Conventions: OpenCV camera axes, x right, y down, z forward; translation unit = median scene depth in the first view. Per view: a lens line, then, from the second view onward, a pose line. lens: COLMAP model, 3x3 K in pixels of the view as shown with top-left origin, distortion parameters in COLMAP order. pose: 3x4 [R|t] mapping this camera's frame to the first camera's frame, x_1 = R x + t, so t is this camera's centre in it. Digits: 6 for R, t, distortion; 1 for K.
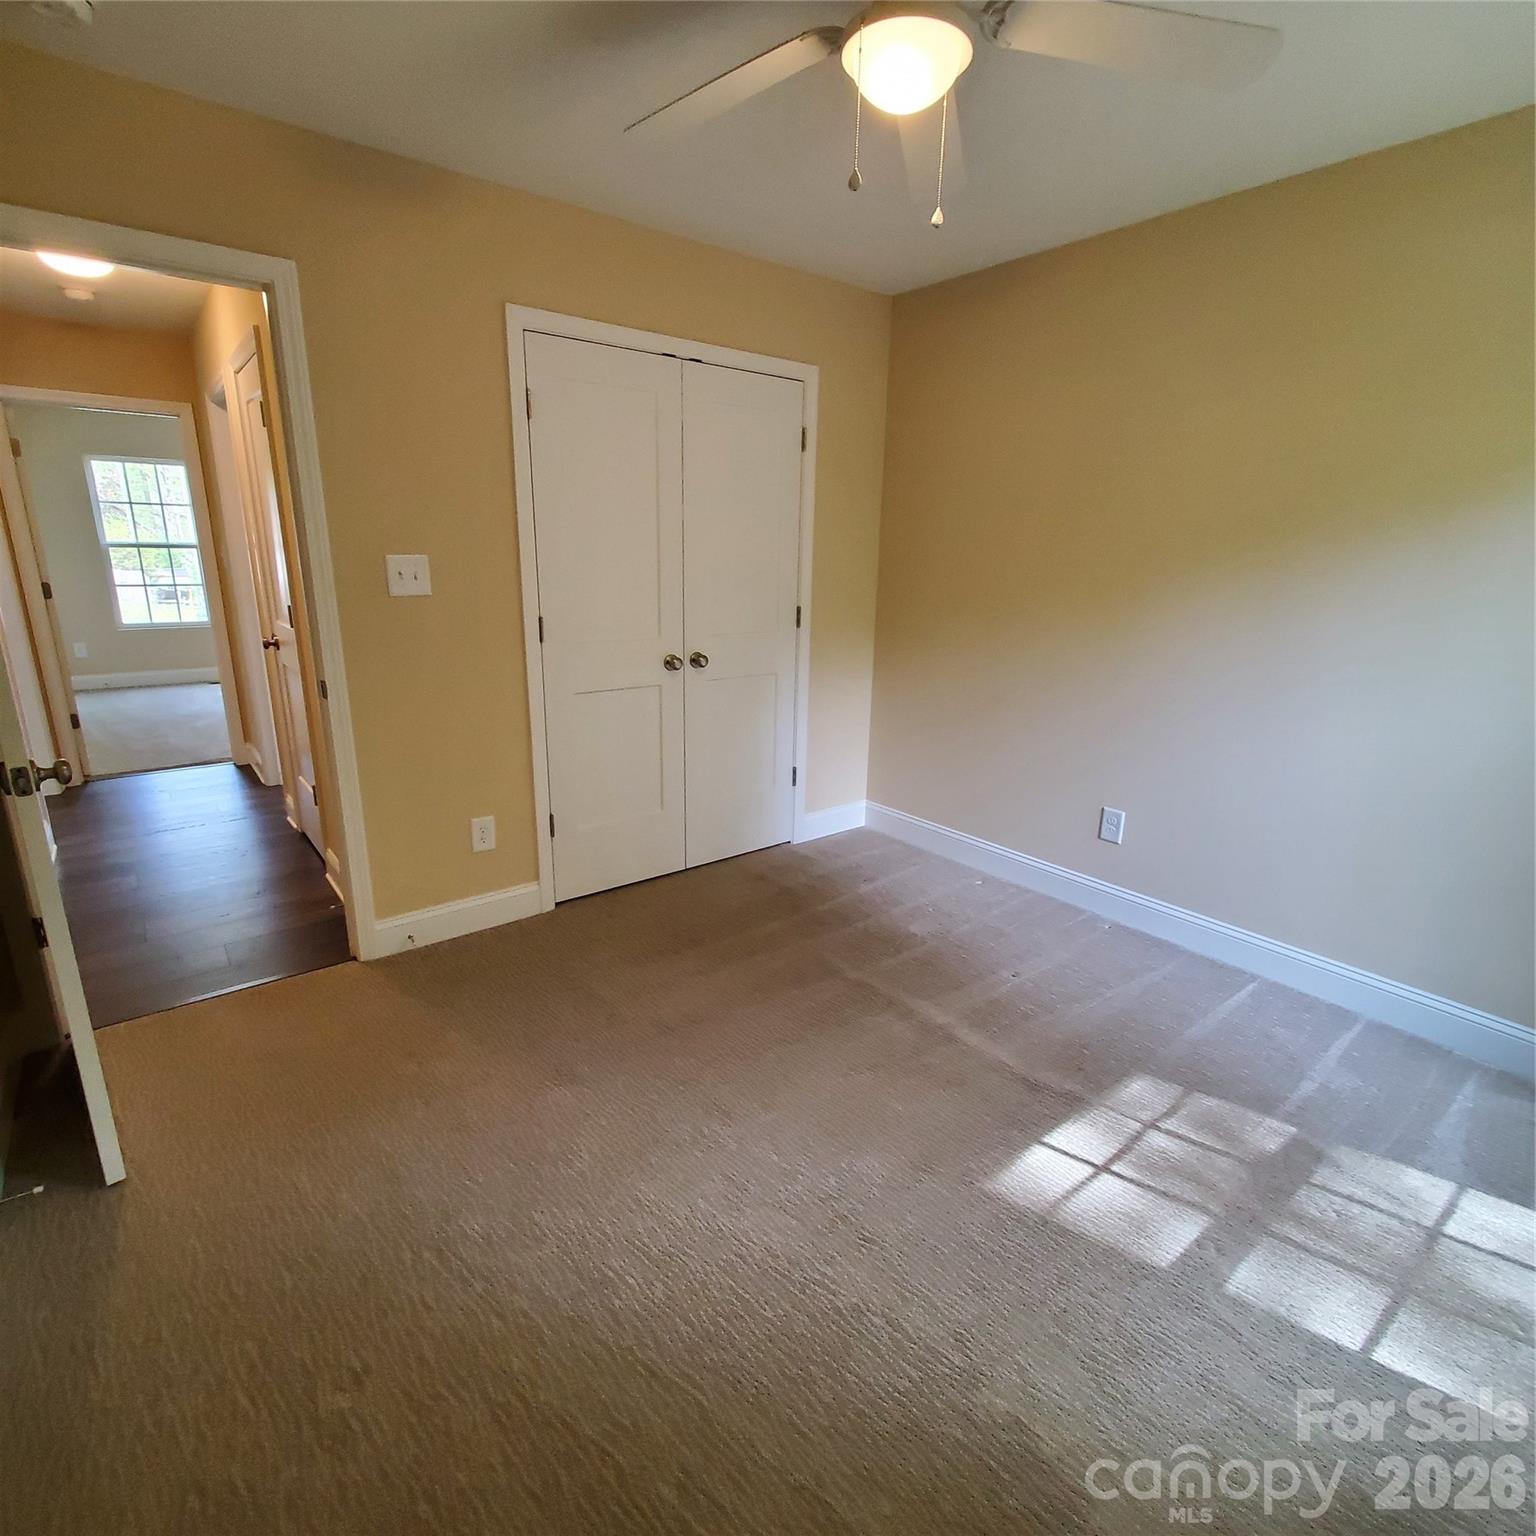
lens RADIAL K [[810.5, 0, 769.0], [0, 810.5, 770.0], [0, 0, 1]] dist [0.009174, -0.003051]
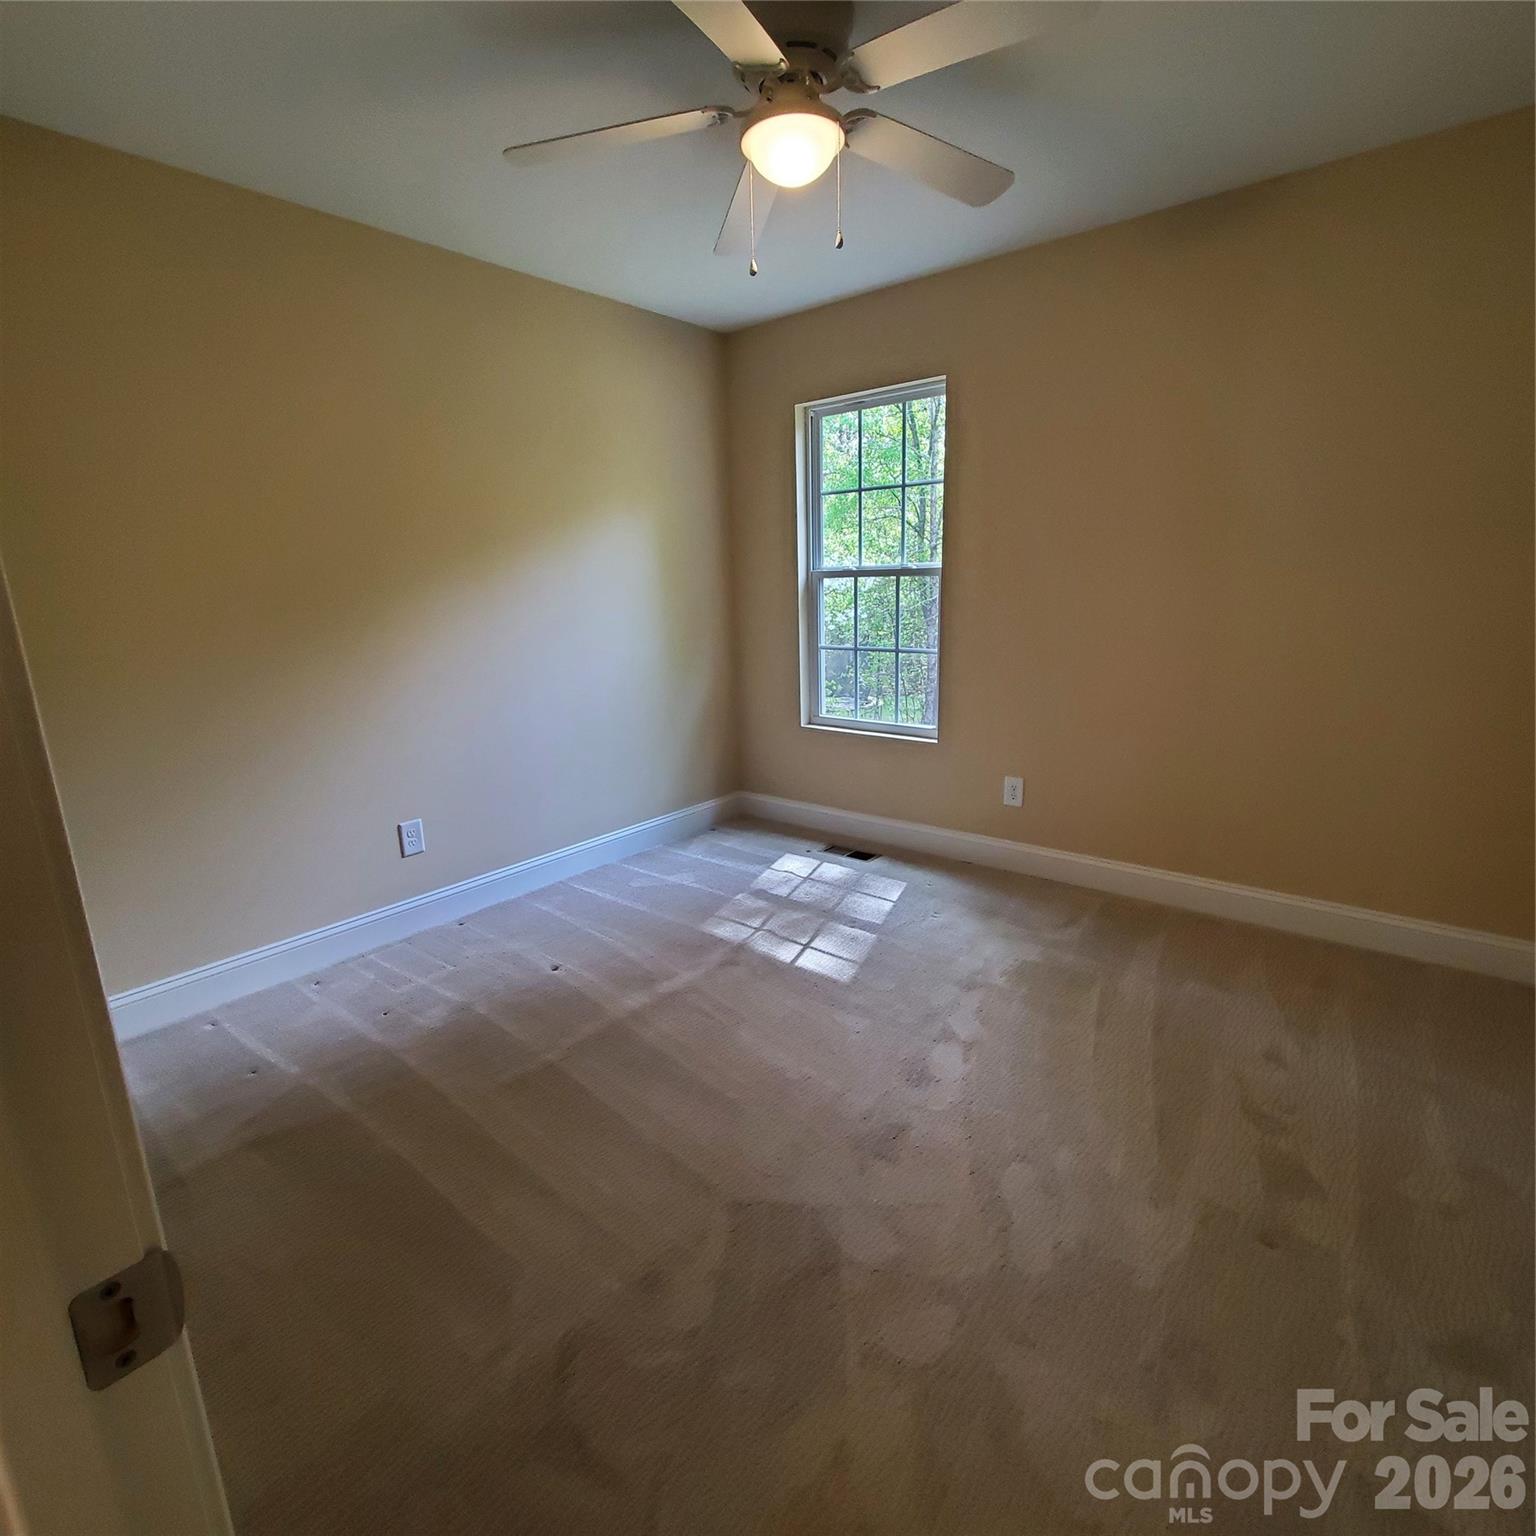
lens RADIAL K [[810.5, 0, 760.7], [0, 810.5, 766.8], [0, 0, 1]] dist [0.009174, -0.003051]
pose [[-0.186646, -0.244212, 0.951590, -0.796703], [0.291172, 0.911341, 0.290993, -0.242313], [-0.938287, 0.331389, -0.098991, 0.940308]]
